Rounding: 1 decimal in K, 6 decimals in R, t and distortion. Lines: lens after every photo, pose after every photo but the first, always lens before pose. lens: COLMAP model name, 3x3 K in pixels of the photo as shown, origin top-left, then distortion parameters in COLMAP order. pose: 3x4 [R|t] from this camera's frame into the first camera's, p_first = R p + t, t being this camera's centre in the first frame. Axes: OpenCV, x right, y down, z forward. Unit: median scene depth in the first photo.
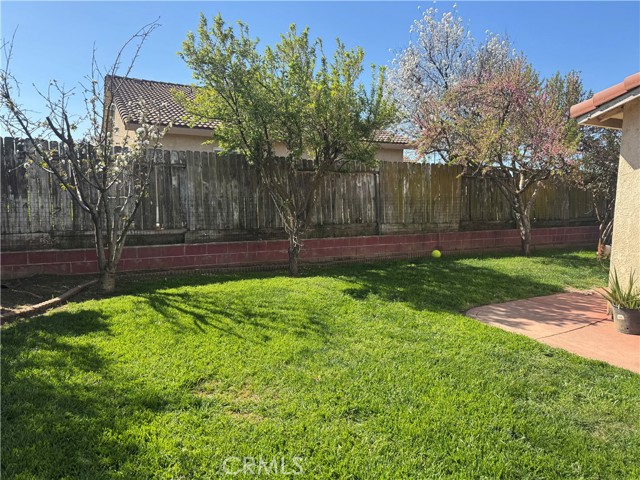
lens RADIAL K [[454.1, 0, 319.8], [0, 454.1, 240.2], [0, 0, 1]] dist [-0.006862, -0.004099]
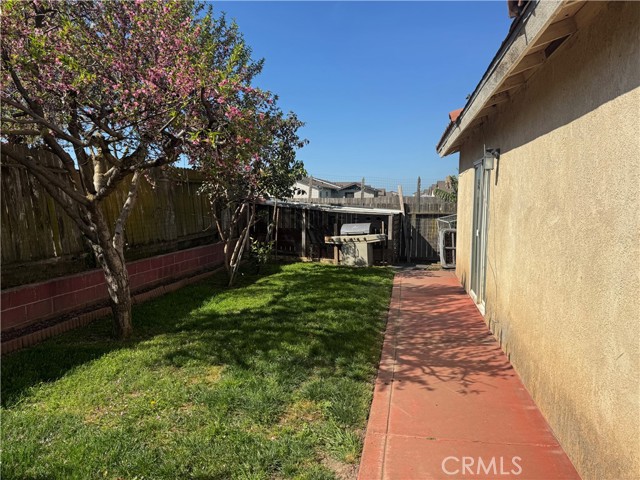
lens RADIAL K [[454.1, 0, 319.7], [0, 454.1, 240.6], [0, 0, 1]] dist [-0.006862, -0.004099]
pose [[0.642871, -0.080254, 0.761758, 0.238599], [0.091051, 0.995452, 0.028034, -0.056227], [-0.760543, 0.051336, 0.647255, 0.544234]]
